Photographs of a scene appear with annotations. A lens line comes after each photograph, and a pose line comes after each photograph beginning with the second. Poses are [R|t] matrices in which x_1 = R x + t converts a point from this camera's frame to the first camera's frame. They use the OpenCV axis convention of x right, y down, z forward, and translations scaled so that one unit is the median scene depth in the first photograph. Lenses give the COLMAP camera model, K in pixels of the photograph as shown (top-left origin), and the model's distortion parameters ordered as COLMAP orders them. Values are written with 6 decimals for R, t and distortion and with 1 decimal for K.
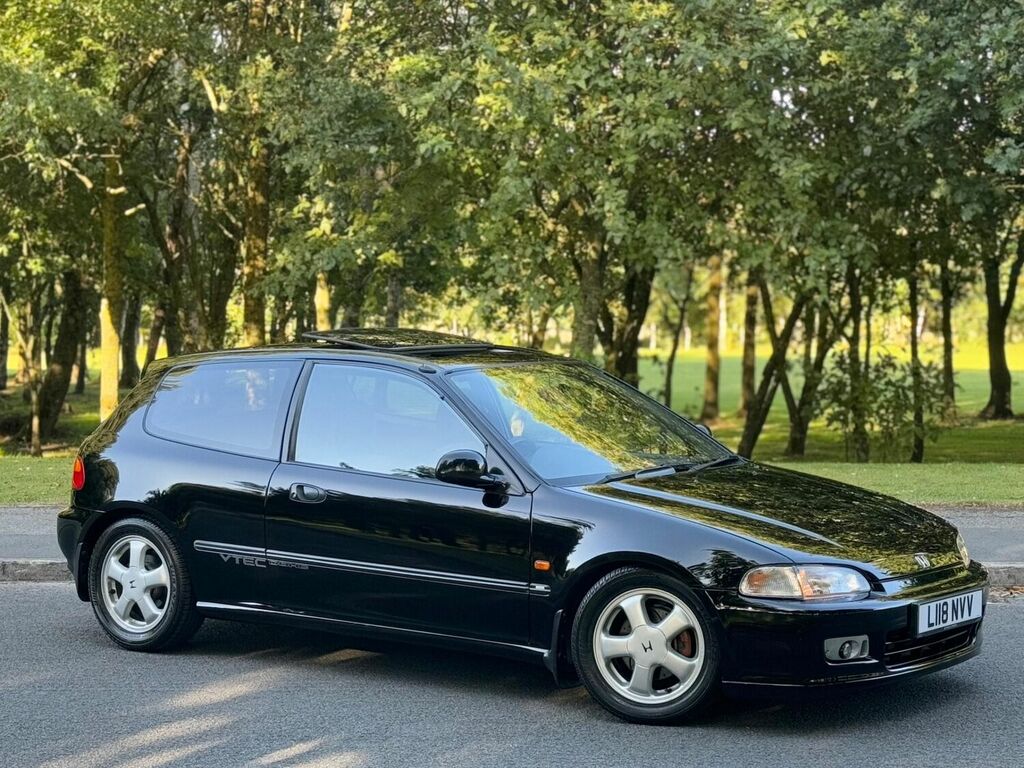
lens RADIAL K [[2292.5, 0, 517.7], [0, 2292.5, 380.7], [0, 0, 1]] dist [0.162041, 0.000000]
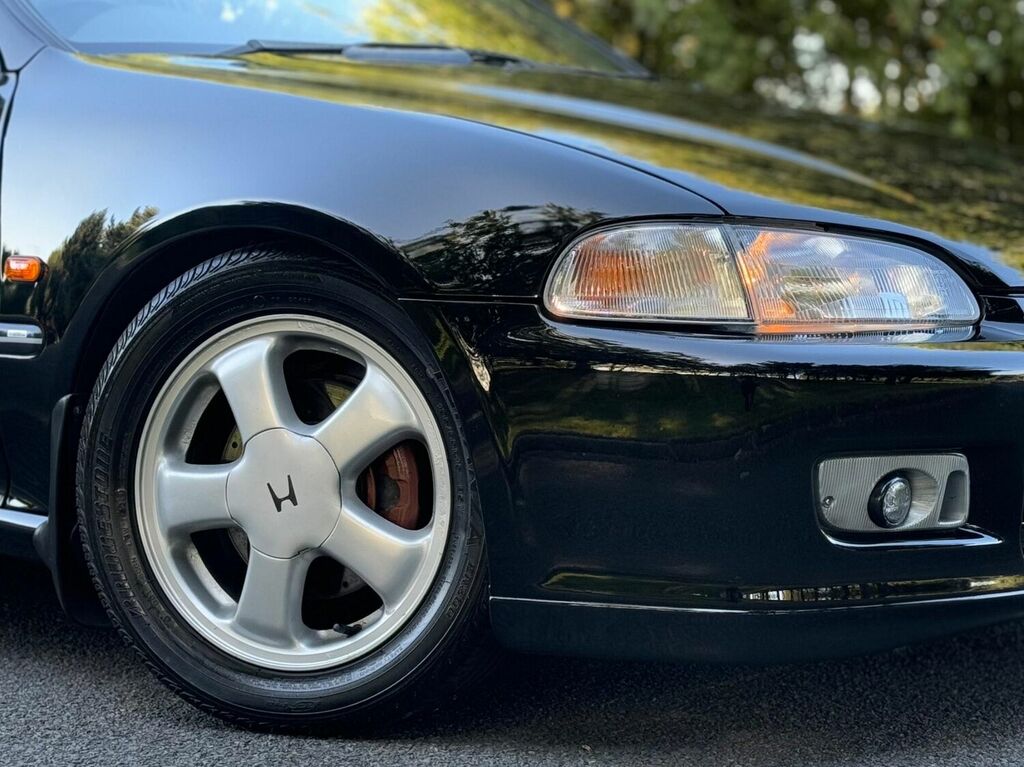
lens RADIAL K [[2292.5, 0, 518.5], [0, 2292.5, 386.8], [0, 0, 1]] dist [0.162041, 0.000000]
pose [[0.998029, 0.006819, -0.062376, 0.097298], [-0.006707, 0.999976, 0.002003, 0.088510], [0.062388, -0.001581, 0.998051, 0.602674]]
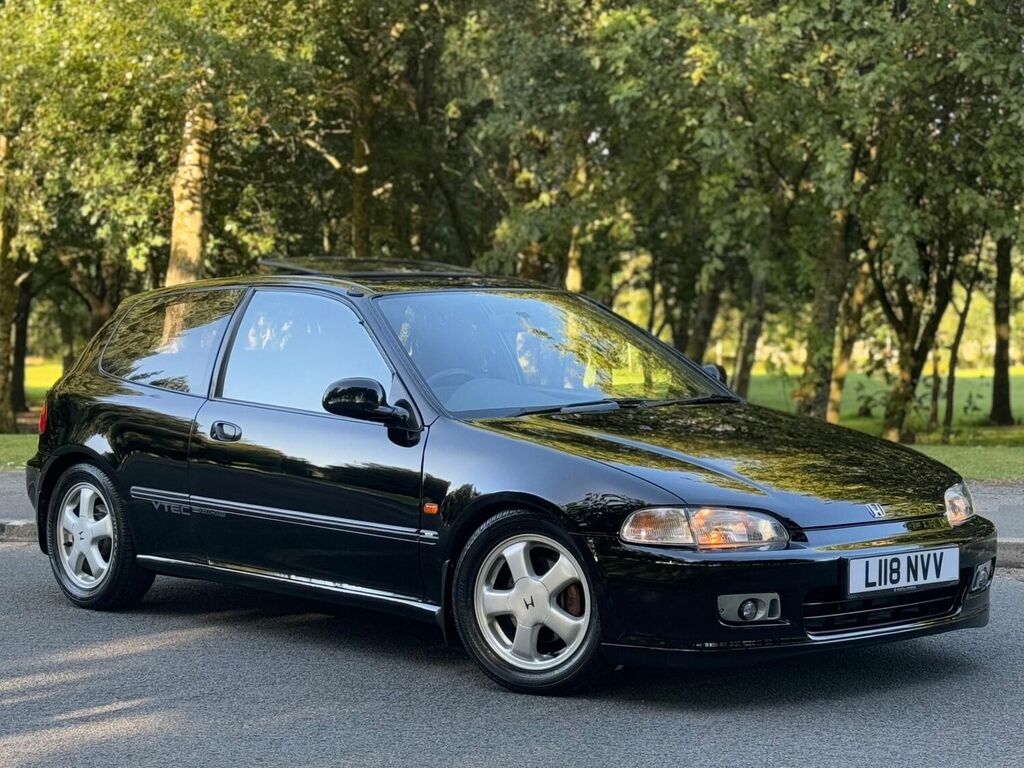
lens RADIAL K [[2292.5, 0, 505.4], [0, 2292.5, 385.7], [0, 0, 1]] dist [0.162041, 0.000000]
pose [[0.976588, 0.002863, -0.215099, 0.204659], [-0.005131, 0.999937, -0.009986, 0.038980], [0.215057, 0.010856, 0.976541, 0.147690]]
